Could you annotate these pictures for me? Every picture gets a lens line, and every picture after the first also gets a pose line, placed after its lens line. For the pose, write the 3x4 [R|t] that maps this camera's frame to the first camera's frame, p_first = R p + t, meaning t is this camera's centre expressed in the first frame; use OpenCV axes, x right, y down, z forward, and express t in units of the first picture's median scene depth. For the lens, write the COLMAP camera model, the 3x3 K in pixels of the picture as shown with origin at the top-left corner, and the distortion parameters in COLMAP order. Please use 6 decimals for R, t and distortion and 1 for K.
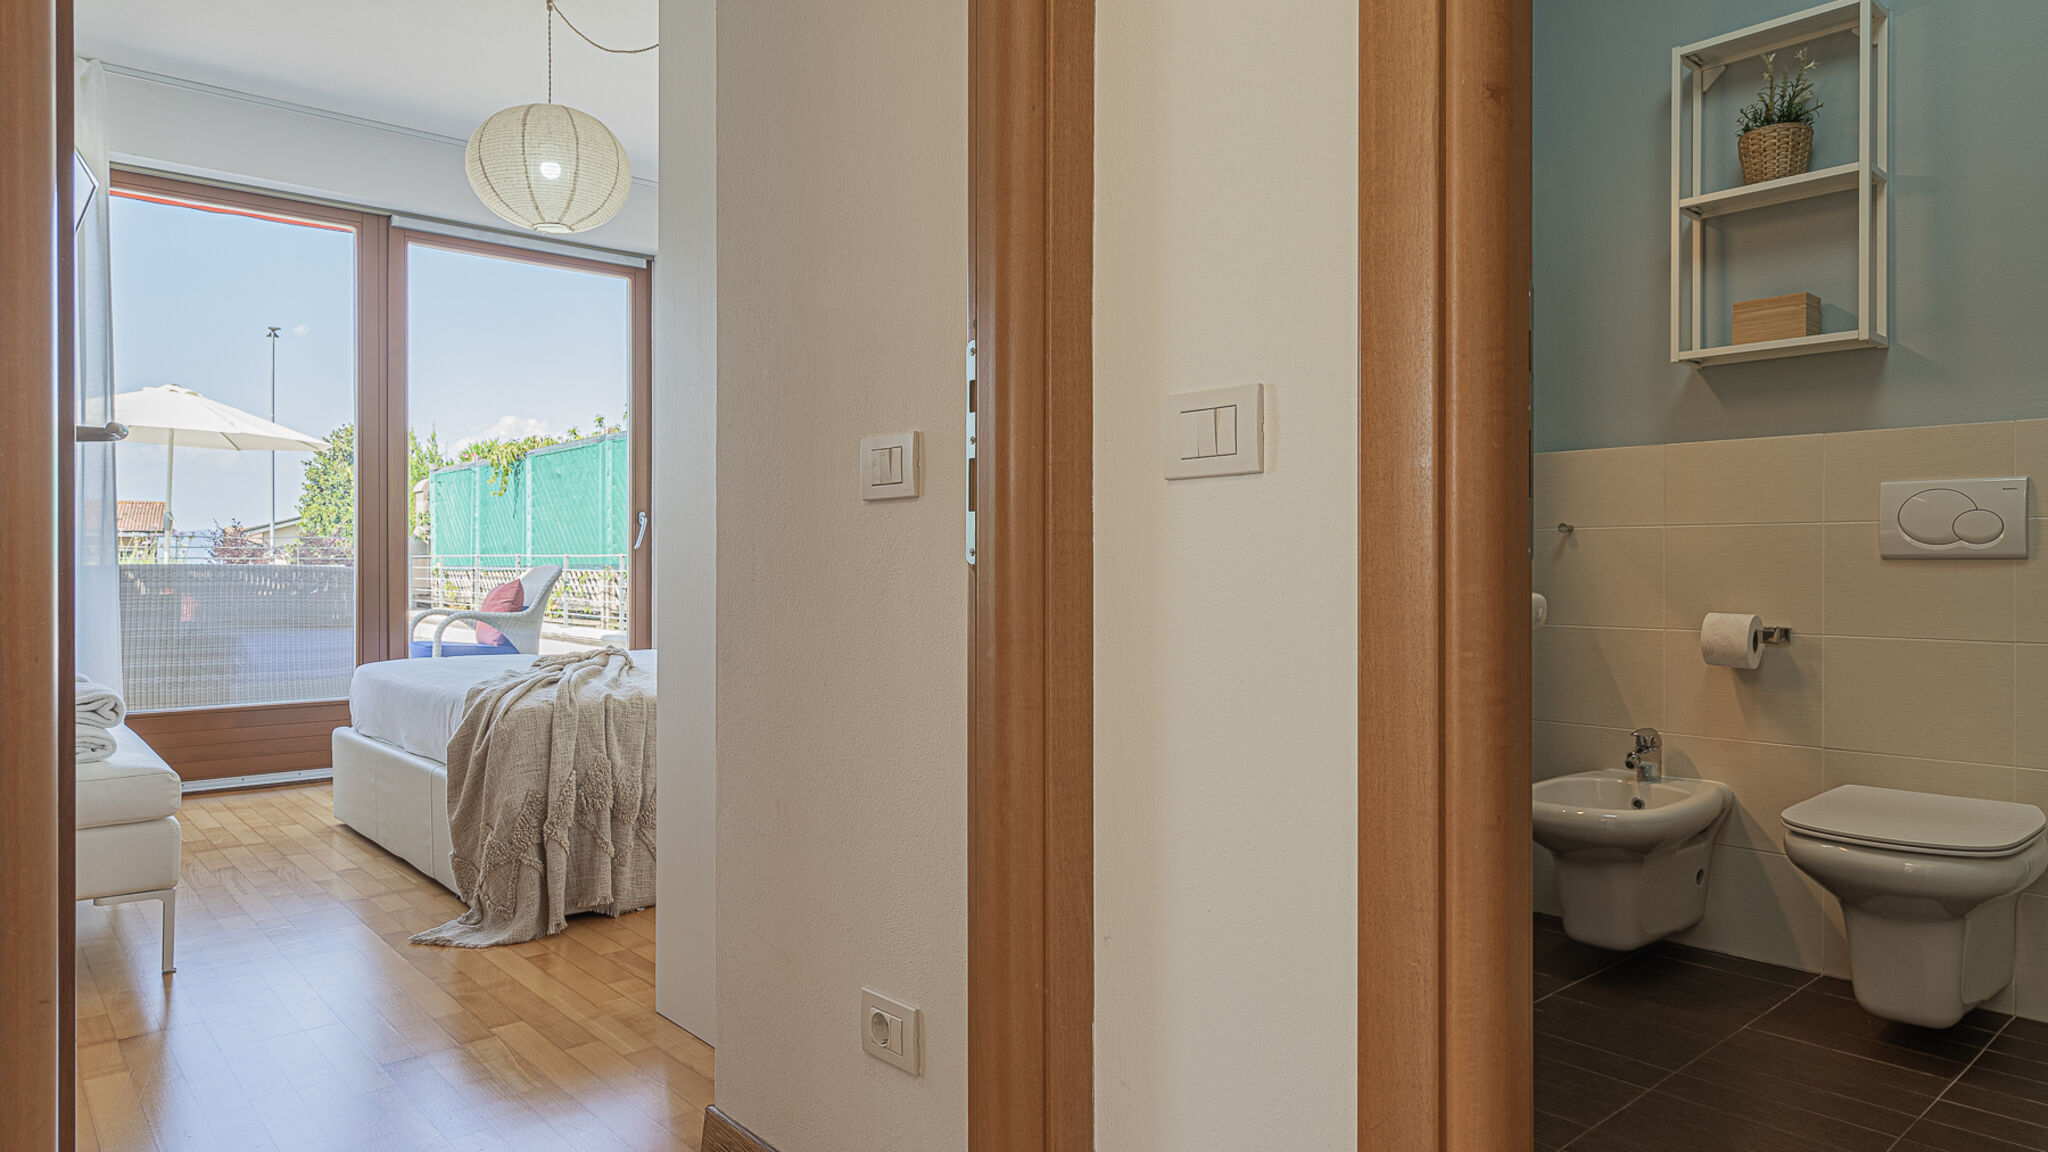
lens RADIAL K [[1269.5, 0, 1024.0], [0, 1269.5, 576.0], [0, 0, 1]] dist [-0.007506, -0.000024]
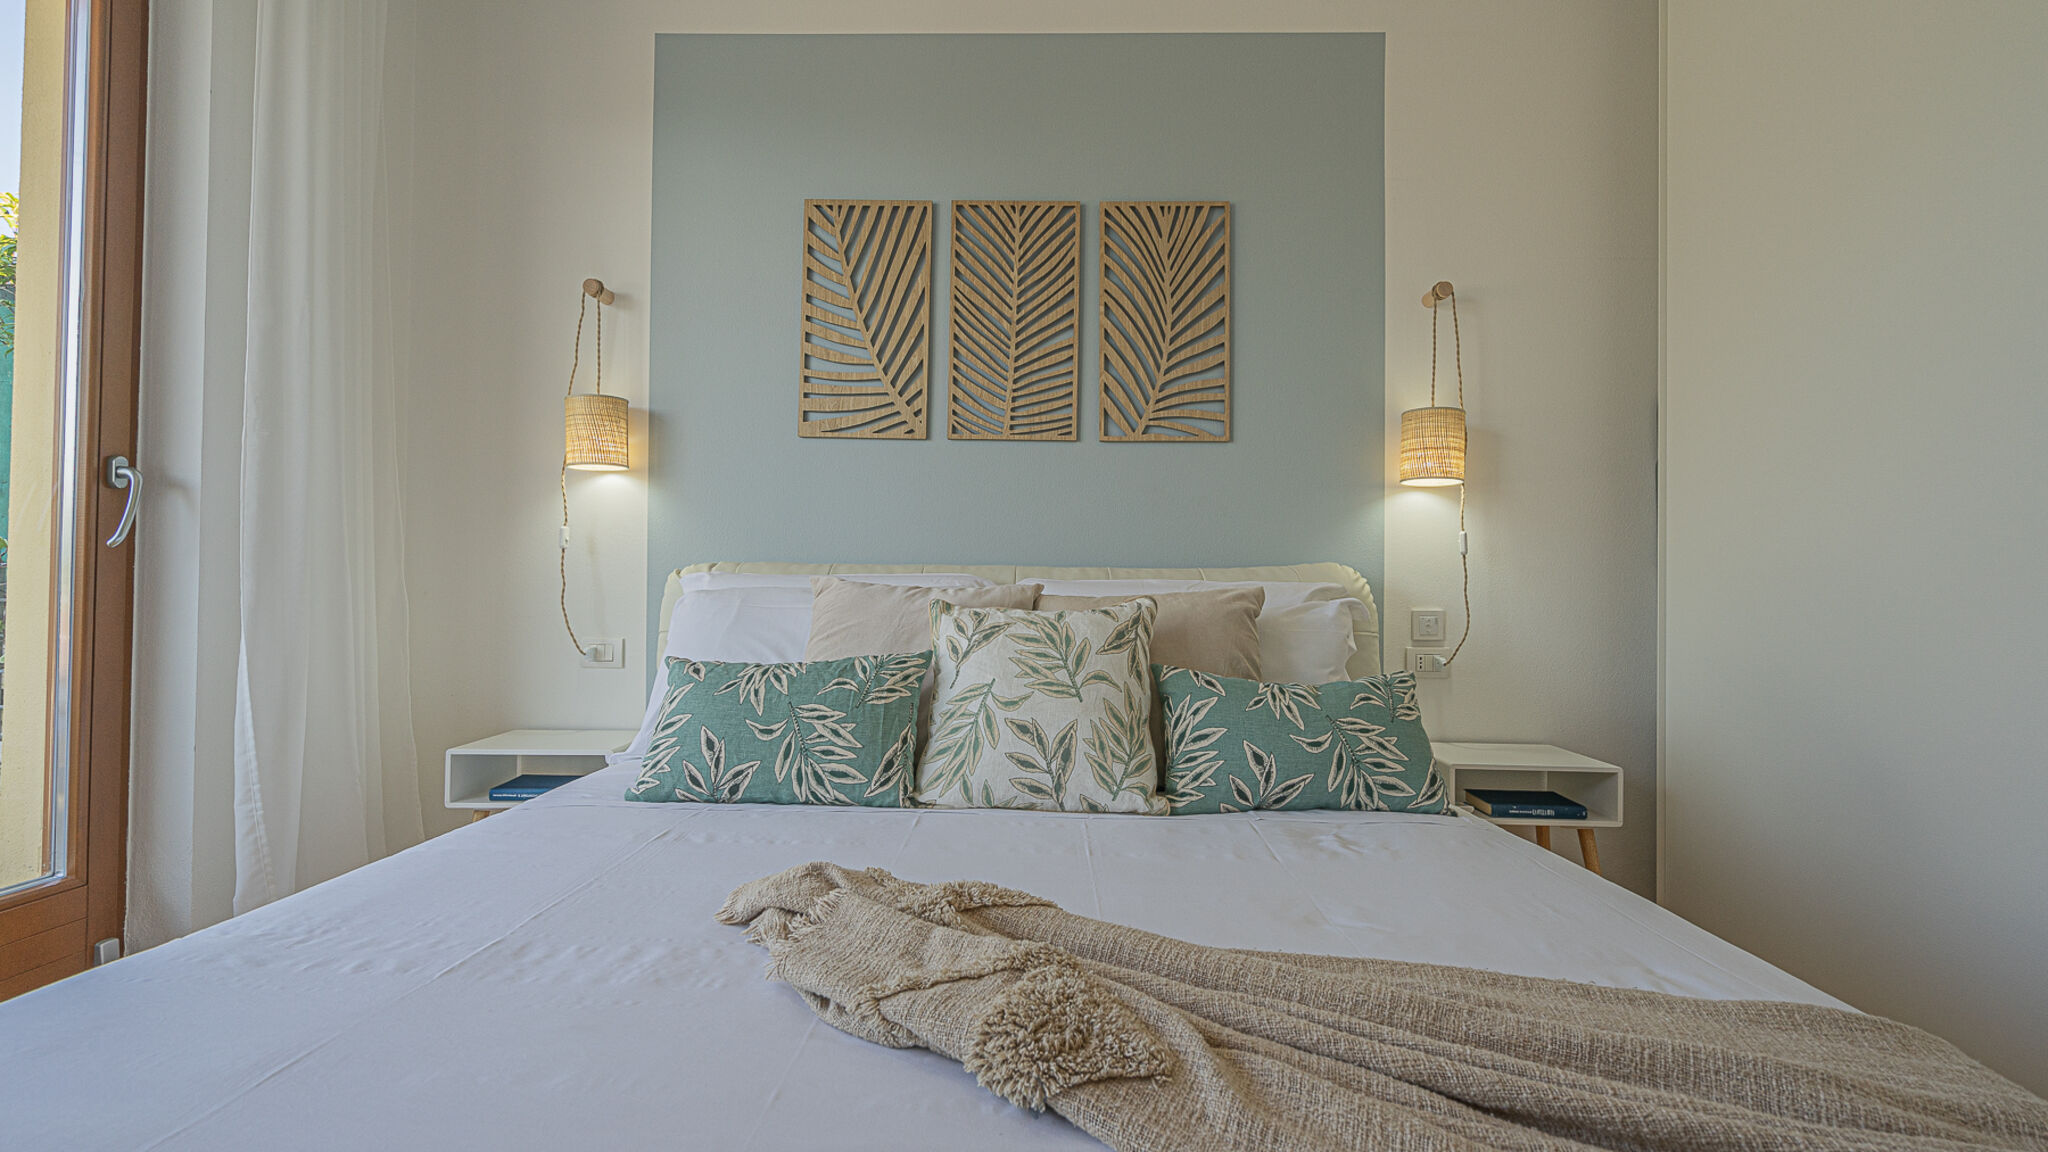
lens RADIAL K [[926.6, 0, 1024.0], [0, 926.6, 576.0], [0, 0, 1]] dist [-0.003121, 0.000064]
pose [[0.670642, 0.015865, 0.741612, -0.223360], [-0.003390, 0.999826, -0.018323, -0.004988], [-0.741774, 0.009774, 0.670579, 0.397983]]
